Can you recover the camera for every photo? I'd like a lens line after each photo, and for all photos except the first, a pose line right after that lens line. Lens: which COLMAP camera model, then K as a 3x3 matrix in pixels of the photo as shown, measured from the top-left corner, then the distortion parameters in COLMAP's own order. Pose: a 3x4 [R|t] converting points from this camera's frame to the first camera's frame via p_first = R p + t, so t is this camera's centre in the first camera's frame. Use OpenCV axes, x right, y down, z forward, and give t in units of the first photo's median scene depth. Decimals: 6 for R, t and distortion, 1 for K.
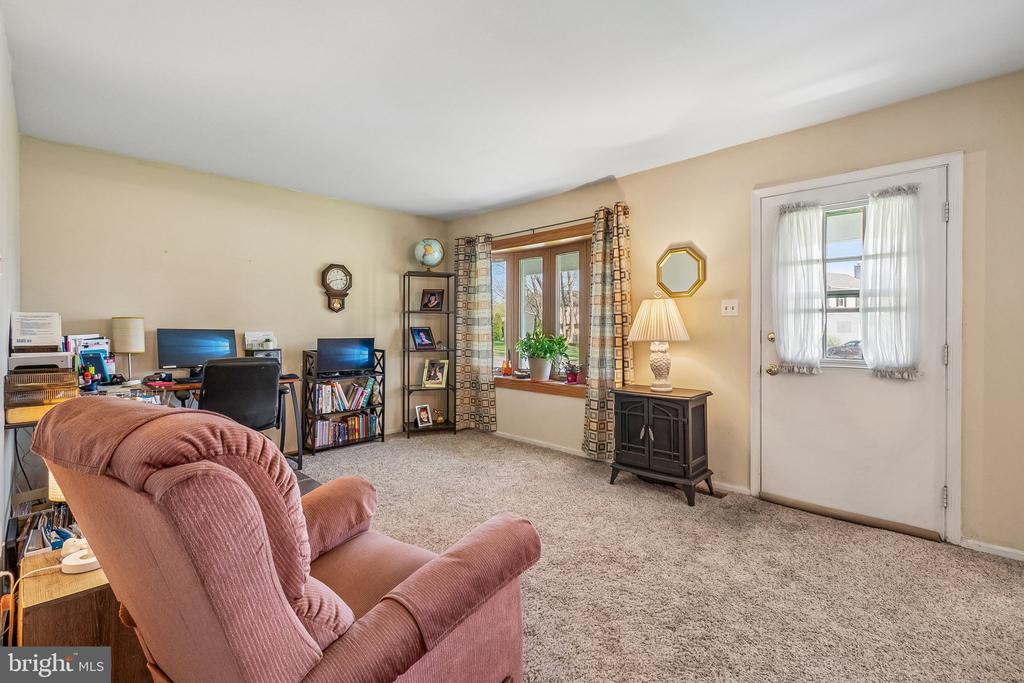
lens RADIAL K [[459.0, 0, 519.0], [0, 459.0, 333.6], [0, 0, 1]] dist [0.005785, -0.001616]
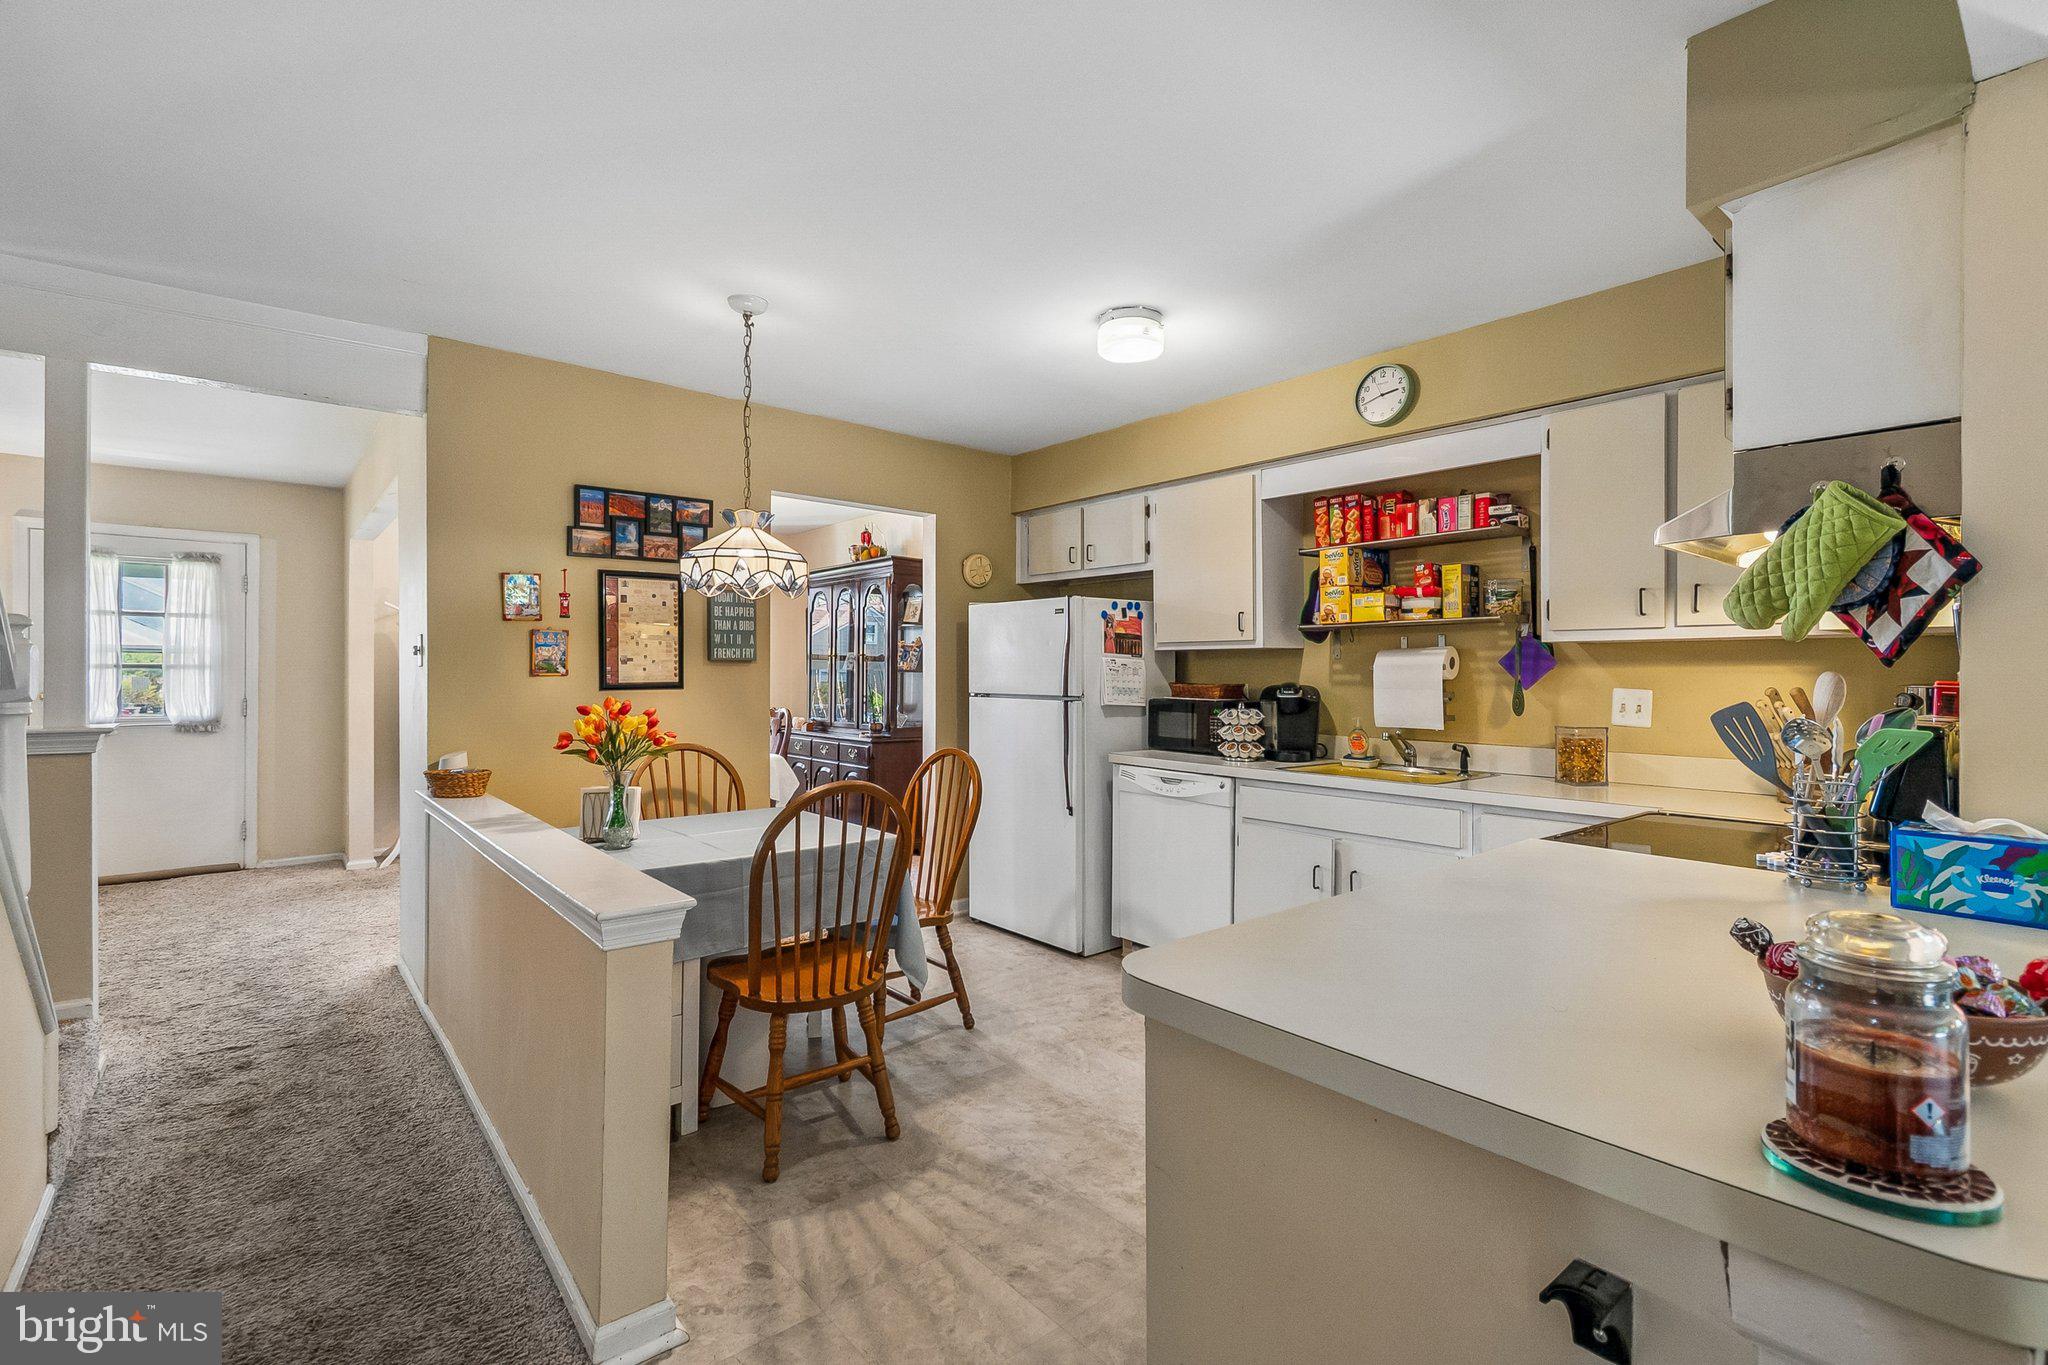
lens RADIAL K [[918.0, 0, 1042.6], [0, 918.0, 660.1], [0, 0, 1]] dist [0.005785, -0.001616]
pose [[0.090686, 0.009162, 0.995837, -0.901223], [0.007344, 0.999924, -0.009868, -0.026488], [-0.995852, 0.008208, 0.090612, -0.908217]]
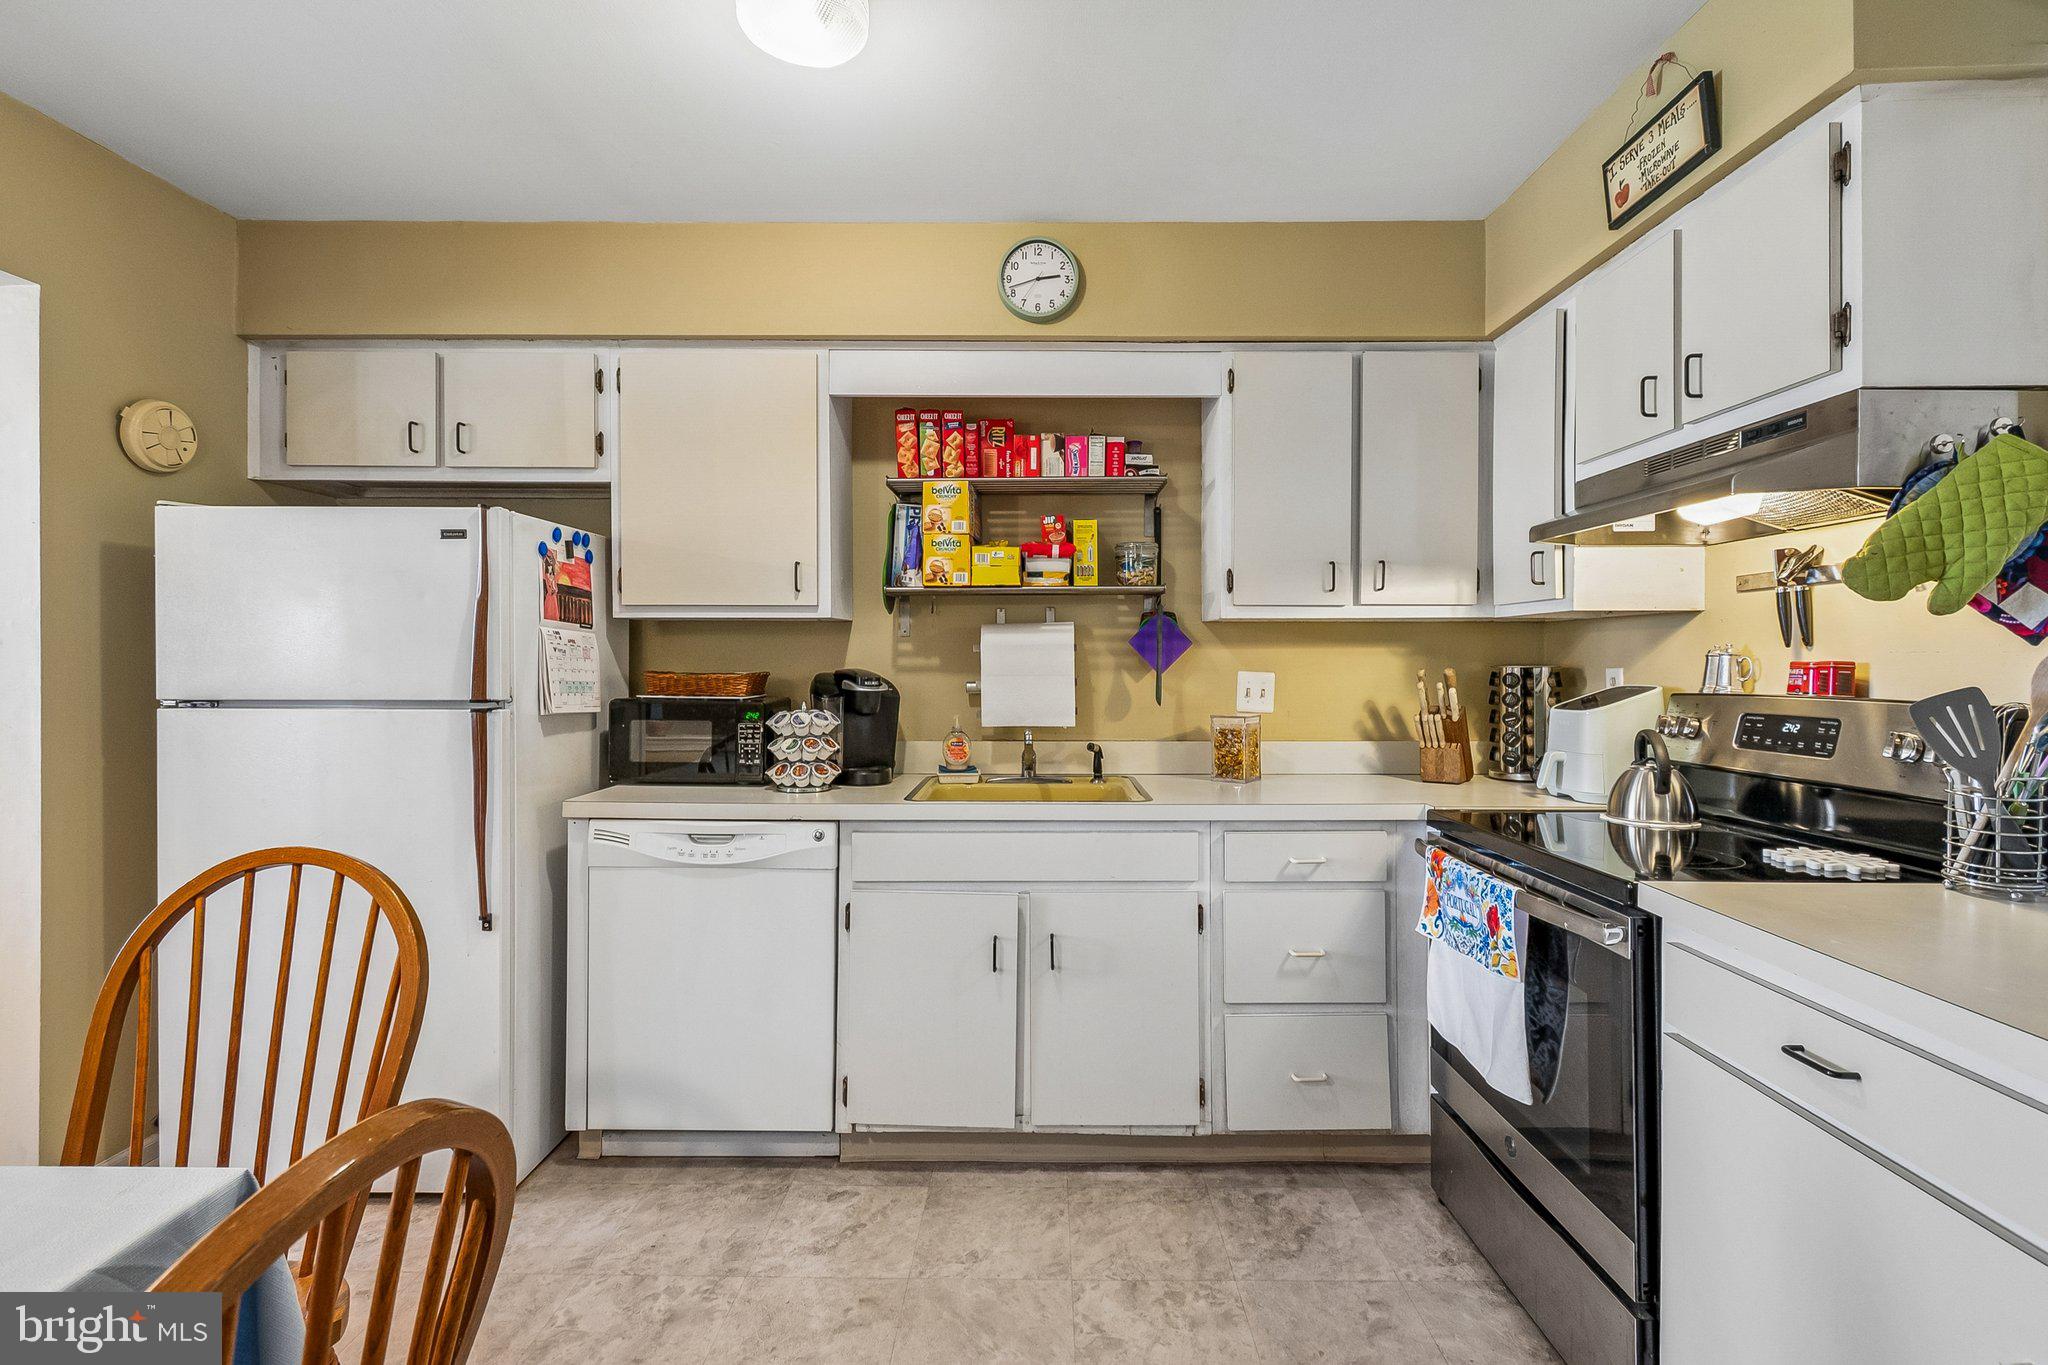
lens RADIAL K [[918.0, 0, 1032.2], [0, 918.0, 654.0], [0, 0, 1]] dist [0.005785, -0.001616]
pose [[-0.691987, -0.001494, 0.721909, -0.387757], [0.003257, 0.999981, 0.005192, -0.024207], [-0.721903, 0.005944, -0.691969, -0.663271]]
